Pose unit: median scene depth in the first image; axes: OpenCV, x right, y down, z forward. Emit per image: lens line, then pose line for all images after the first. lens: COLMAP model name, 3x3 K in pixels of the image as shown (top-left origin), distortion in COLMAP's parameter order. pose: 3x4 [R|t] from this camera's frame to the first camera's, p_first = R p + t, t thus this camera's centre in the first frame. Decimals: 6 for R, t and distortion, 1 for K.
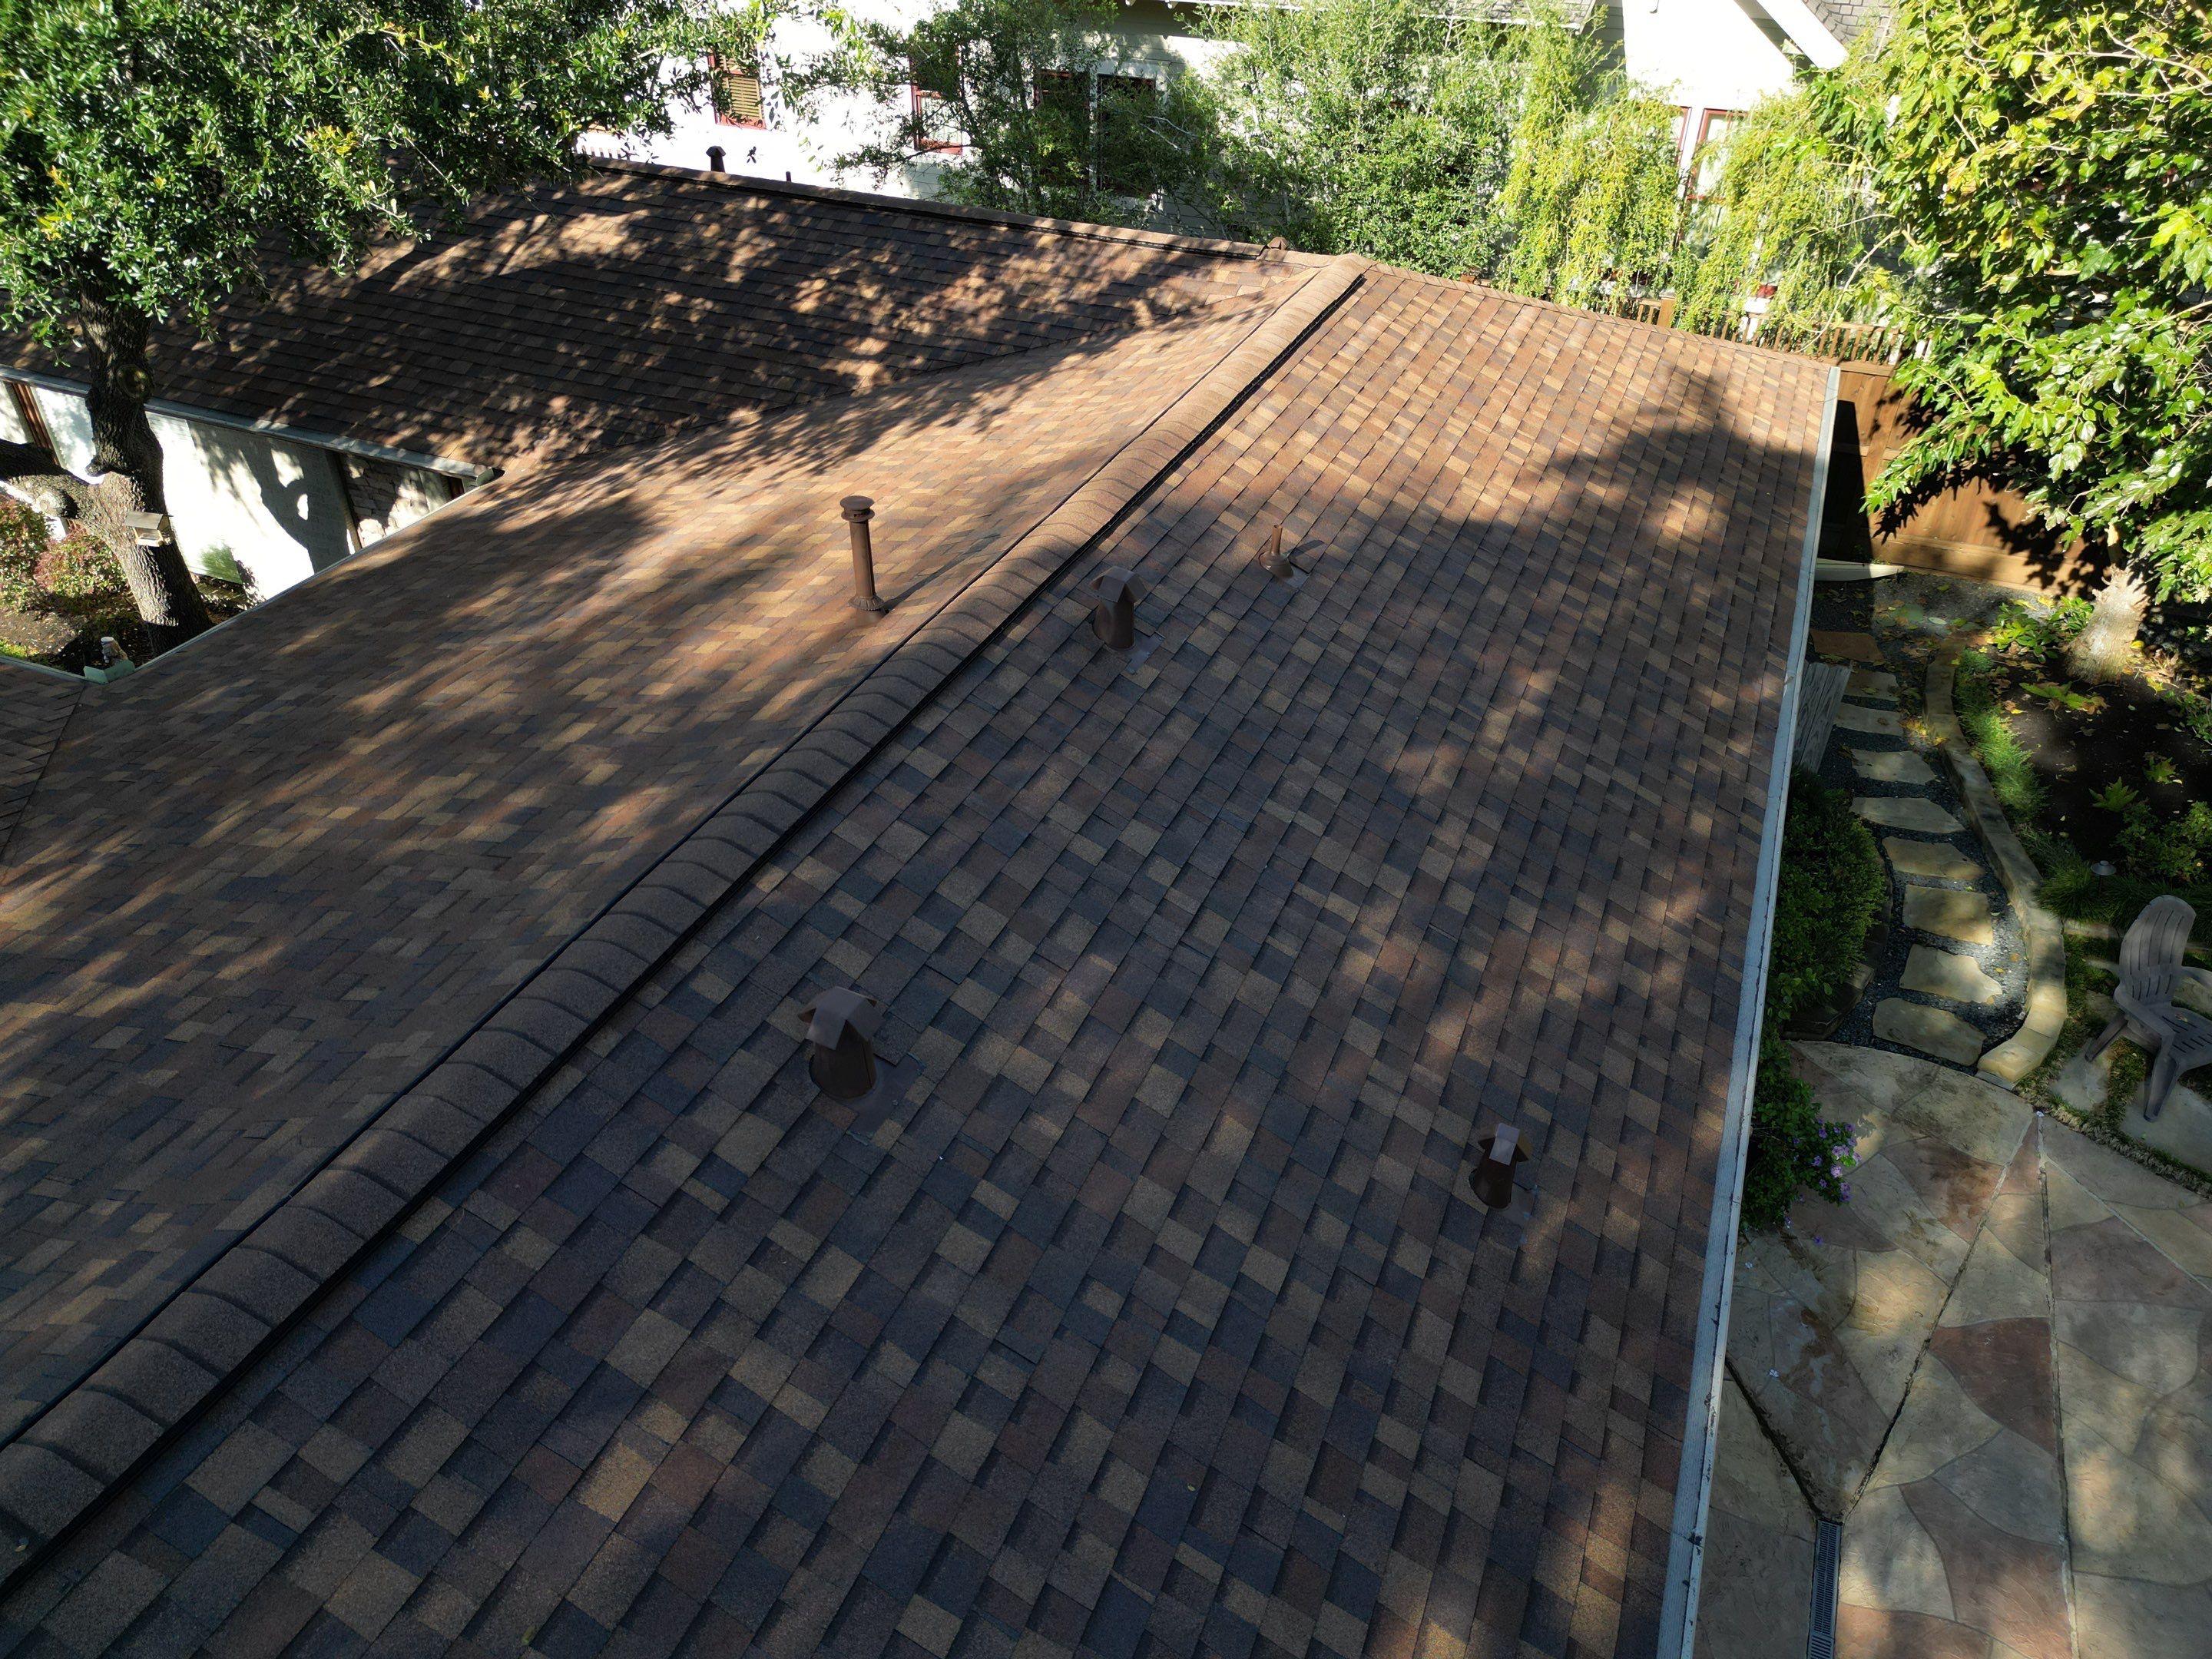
lens RADIAL K [[1544.3, 0, 1107.5], [0, 1544.3, 836.7], [0, 0, 1]] dist [0.050224, -0.037903]
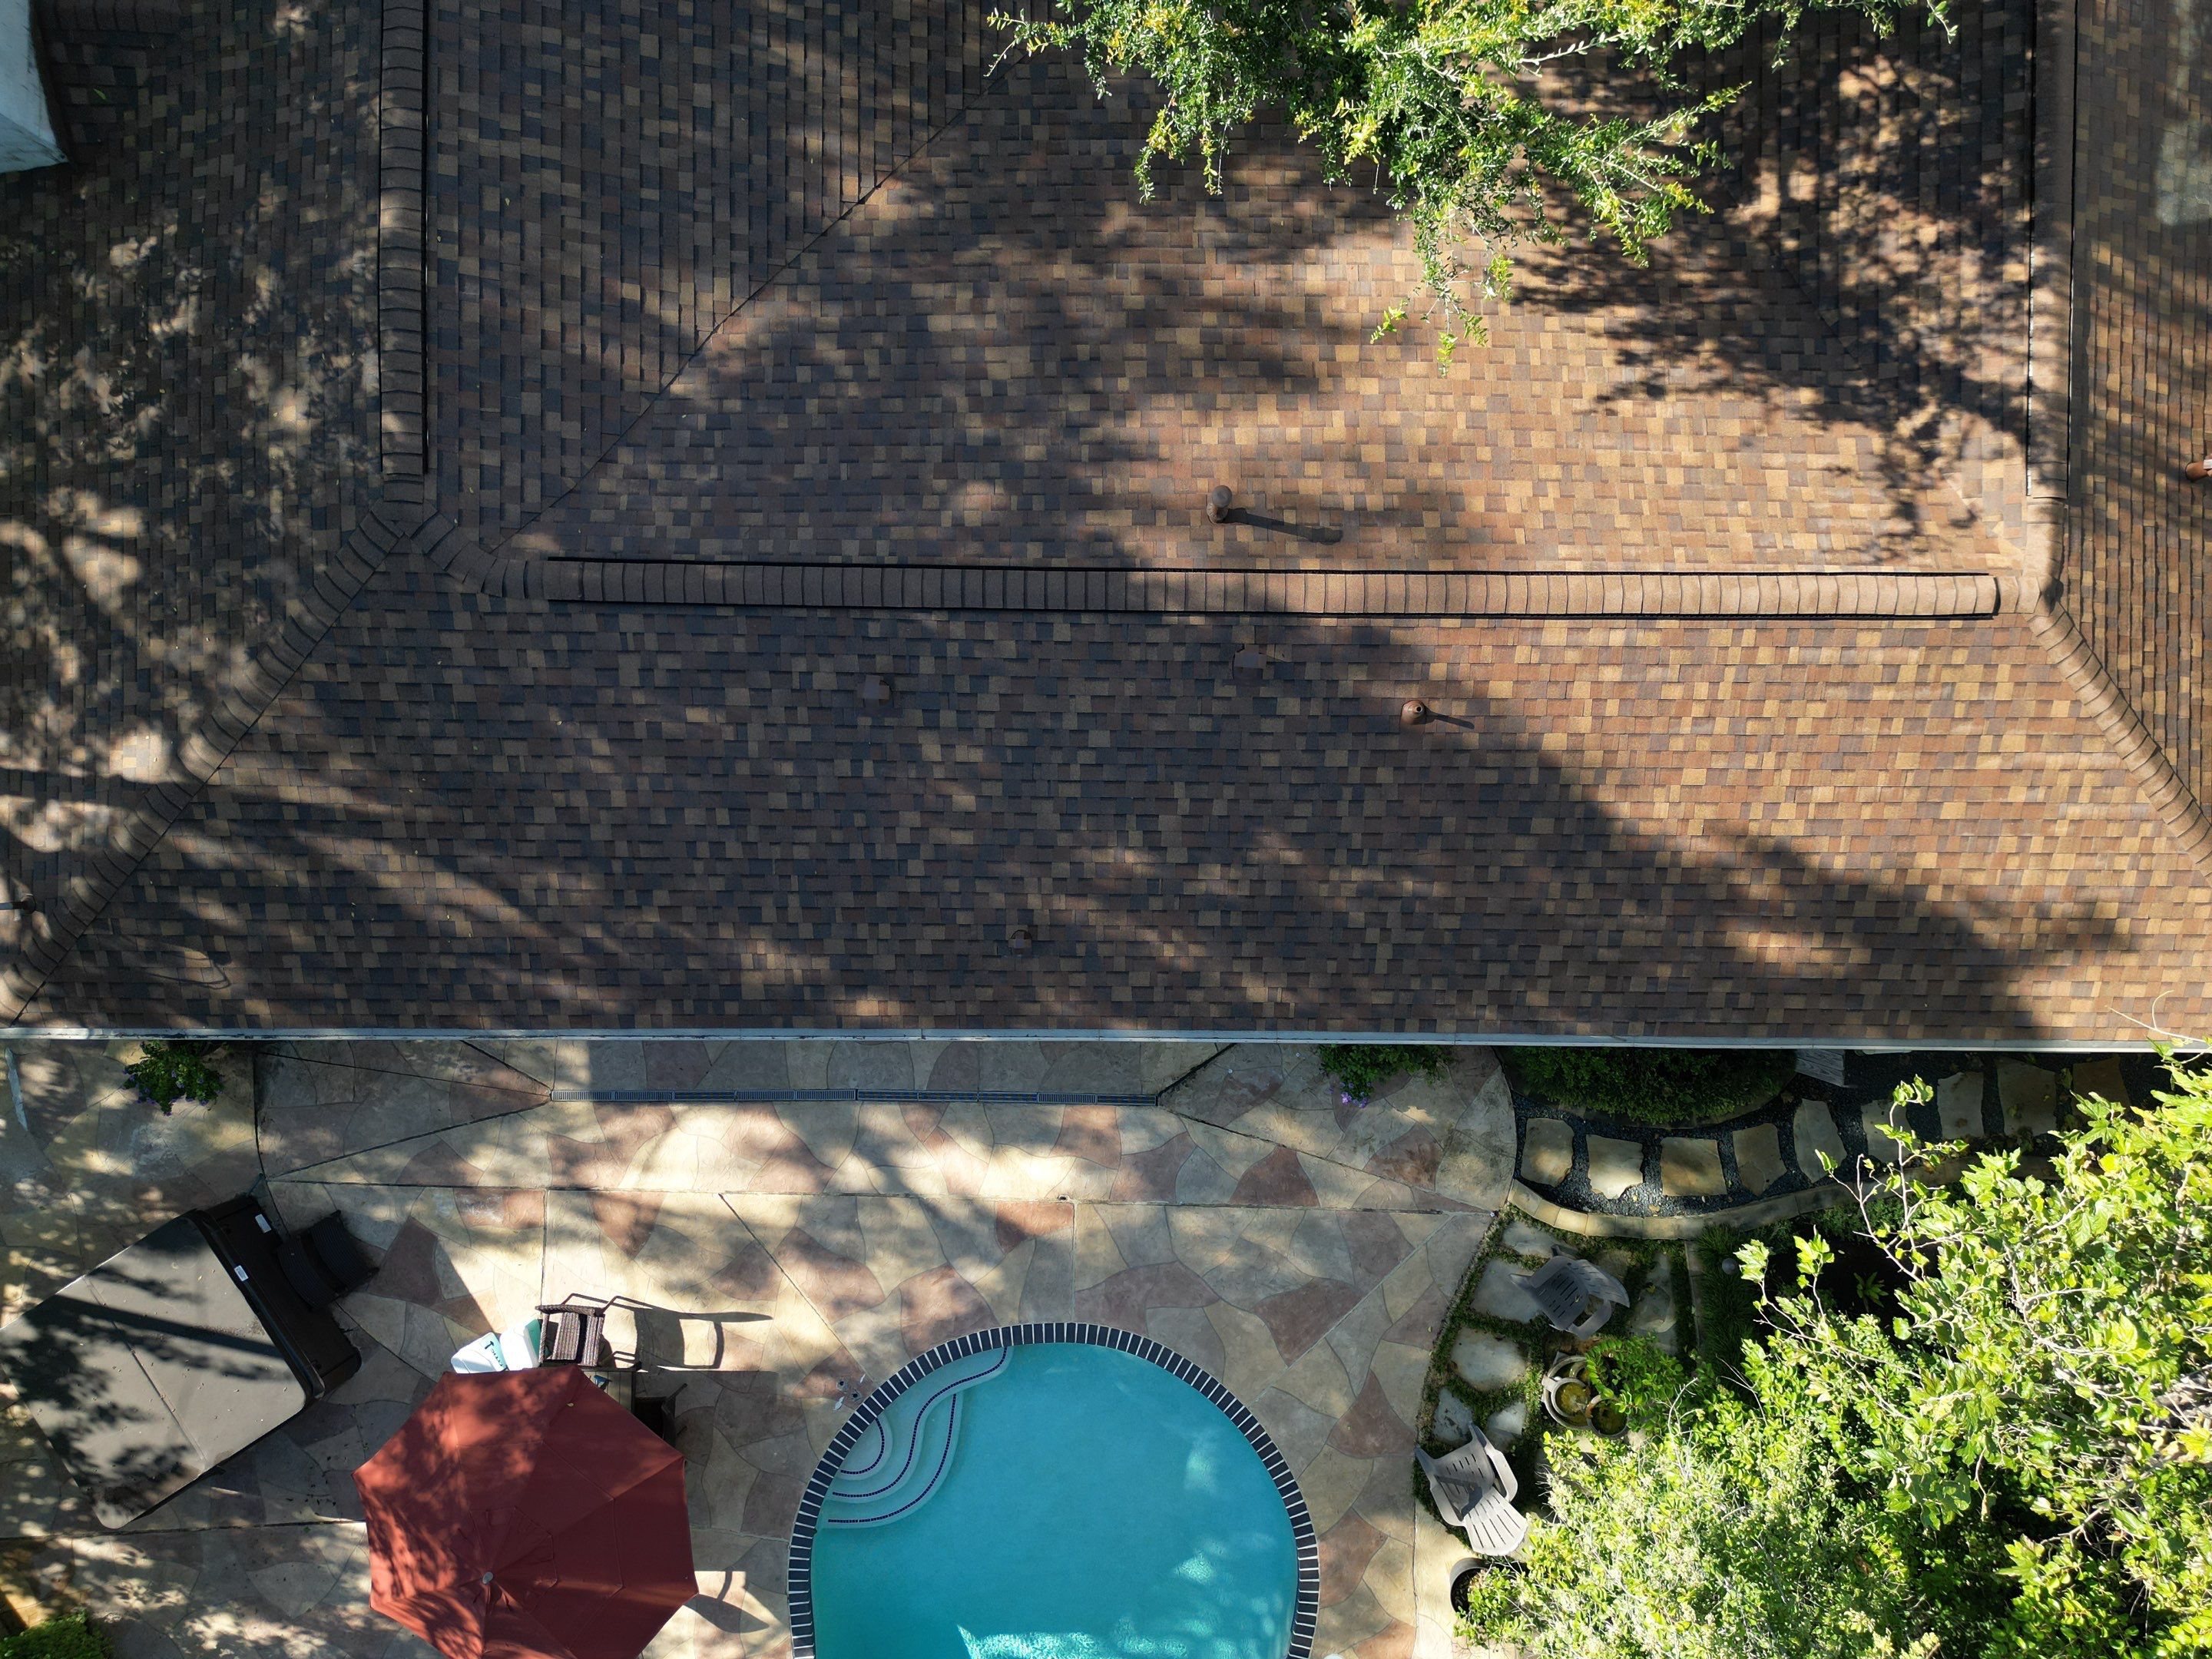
lens RADIAL K [[1482.3, 0, 1062.0], [0, 1482.3, 817.6], [0, 0, 1]] dist [0.039635, -0.012334]
pose [[0.380031, 0.924683, -0.023208, 0.084491], [-0.535471, 0.240391, 0.809619, -0.887410], [0.754219, -0.295253, 0.586497, -0.098922]]
